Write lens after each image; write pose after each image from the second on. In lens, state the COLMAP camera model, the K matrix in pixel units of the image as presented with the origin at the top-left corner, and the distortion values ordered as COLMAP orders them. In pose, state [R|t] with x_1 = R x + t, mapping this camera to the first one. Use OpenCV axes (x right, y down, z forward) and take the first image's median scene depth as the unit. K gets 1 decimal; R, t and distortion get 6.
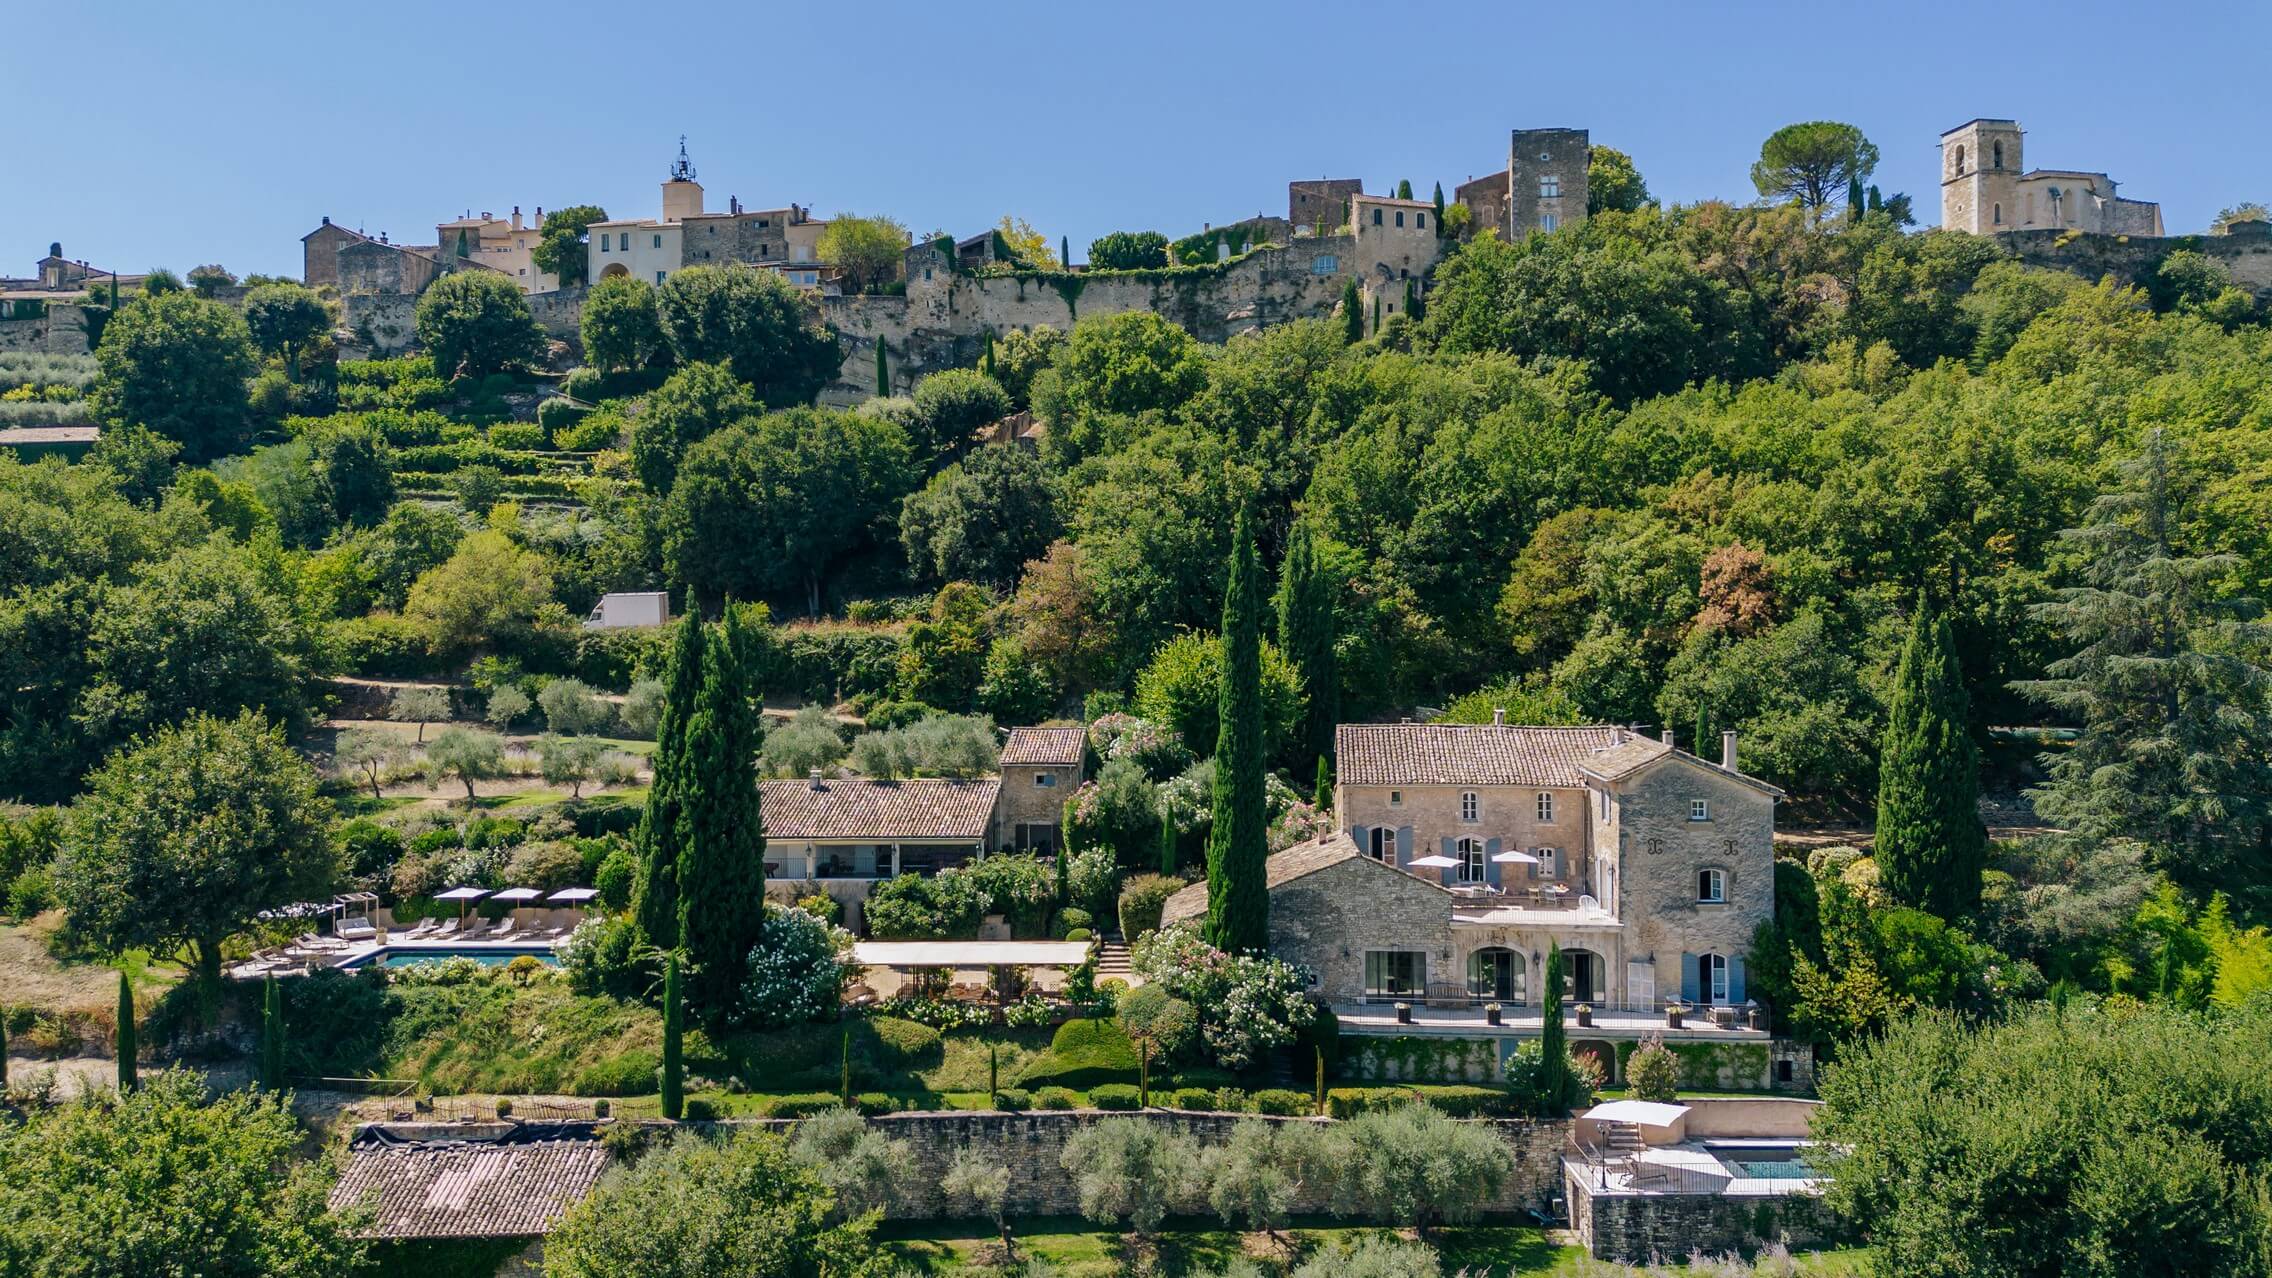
lens RADIAL K [[1634.6, 0, 1082.1], [0, 1634.6, 590.8], [0, 0, 1]] dist [0.097960, -0.116484]
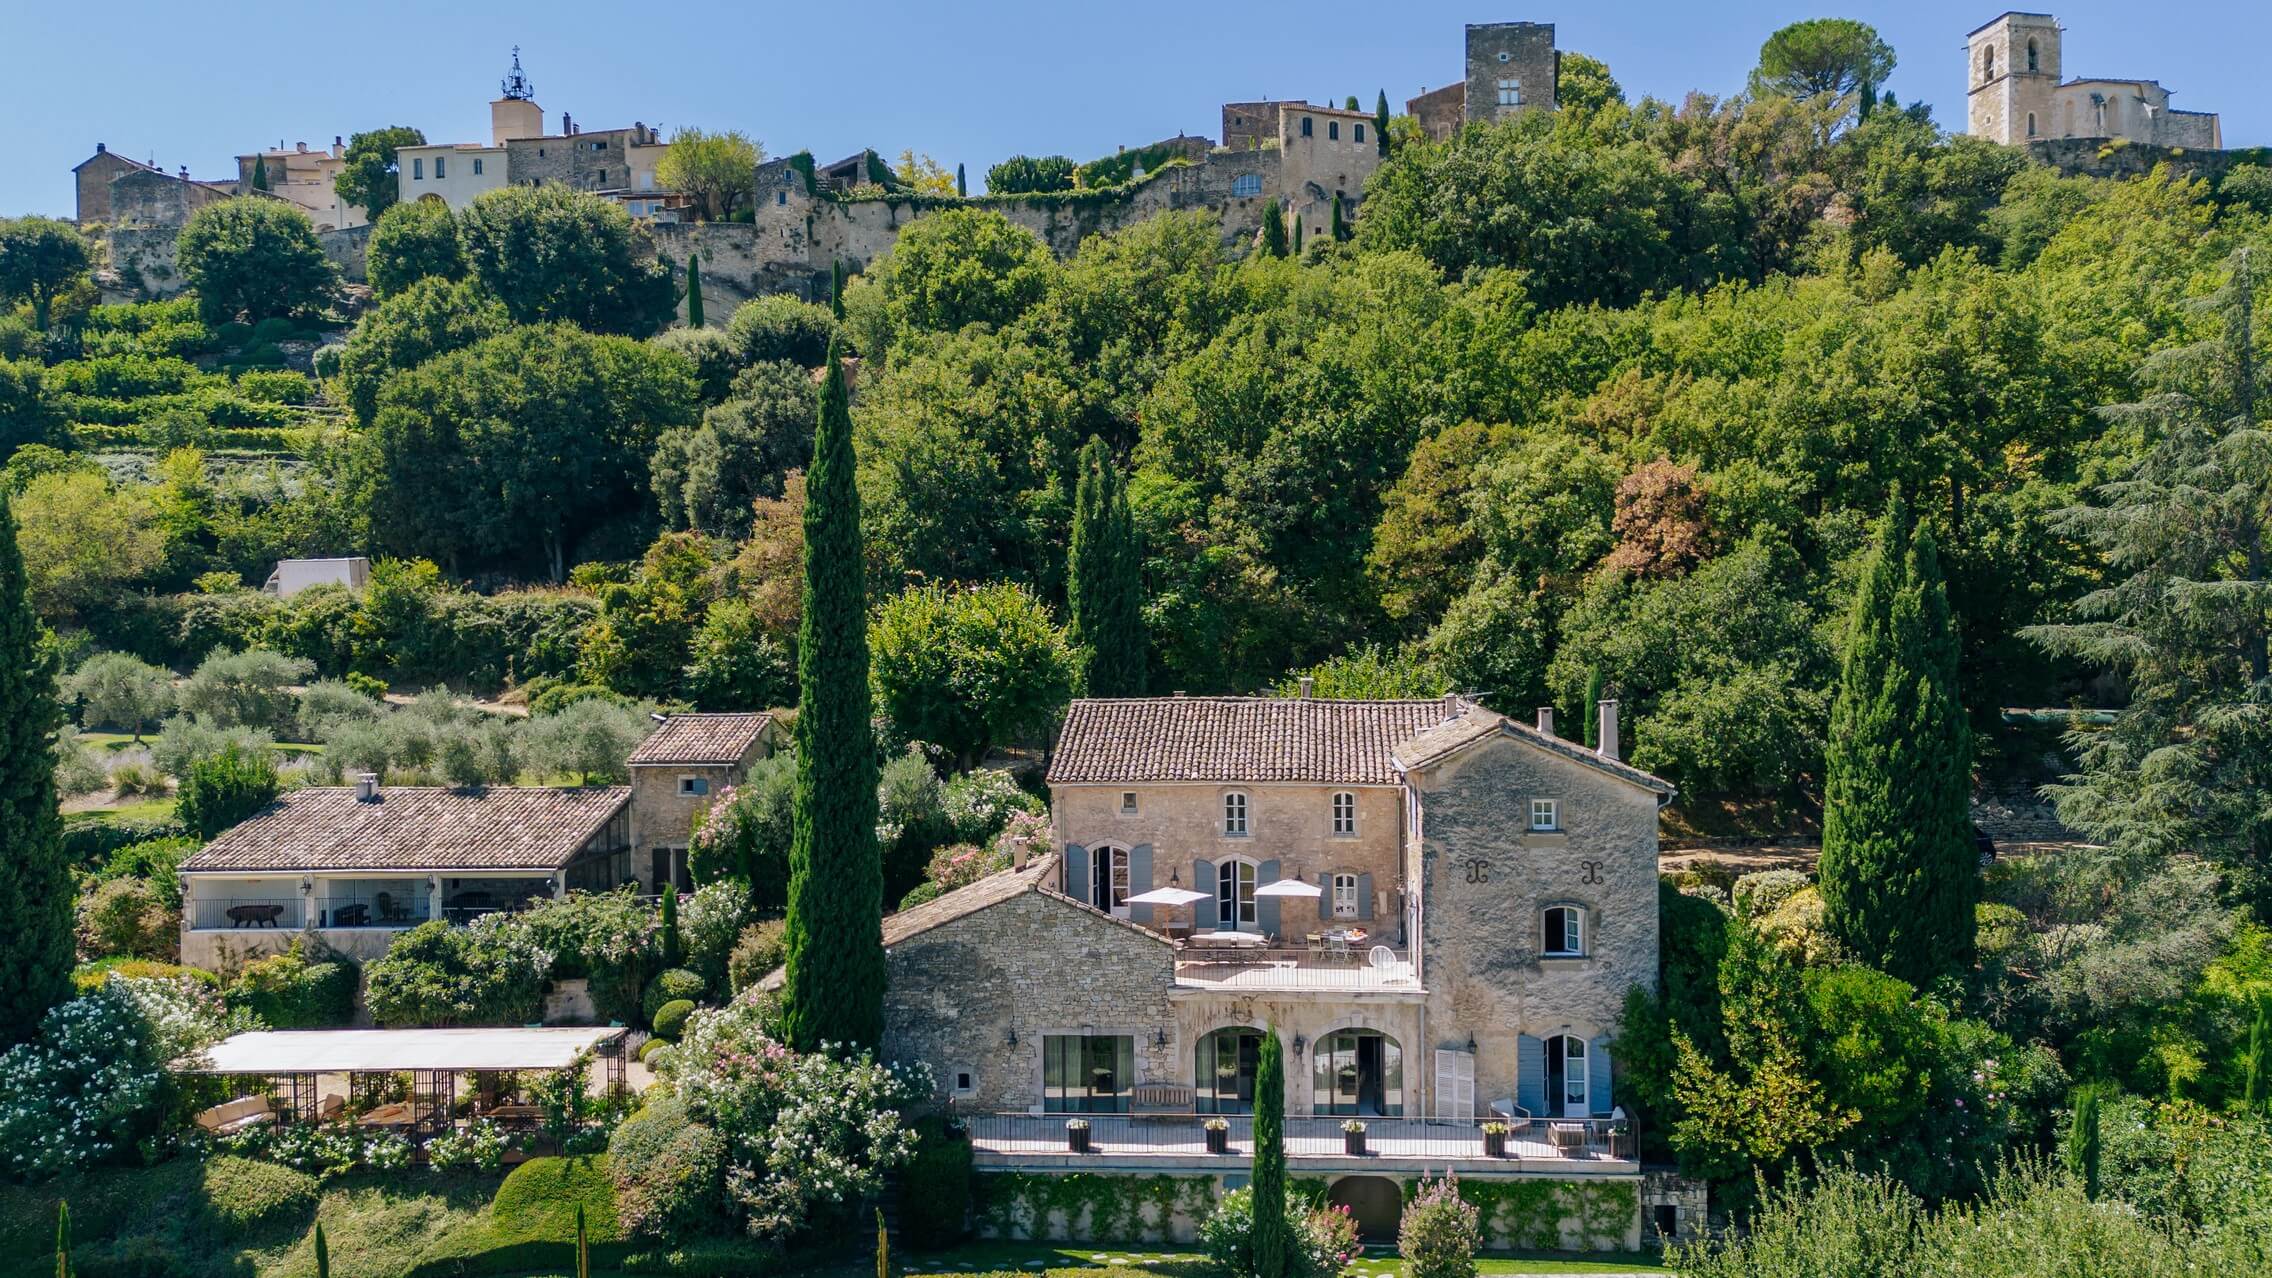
lens RADIAL K [[1687.8, 0, 1136.0], [0, 1687.8, 639.0], [0, 0, 1]] dist [0.101532, -0.138216]
pose [[0.999833, -0.002108, 0.018134, 0.151582], [0.001791, 0.999845, 0.017494, 0.038718], [-0.018168, -0.017458, 0.999683, 0.254609]]
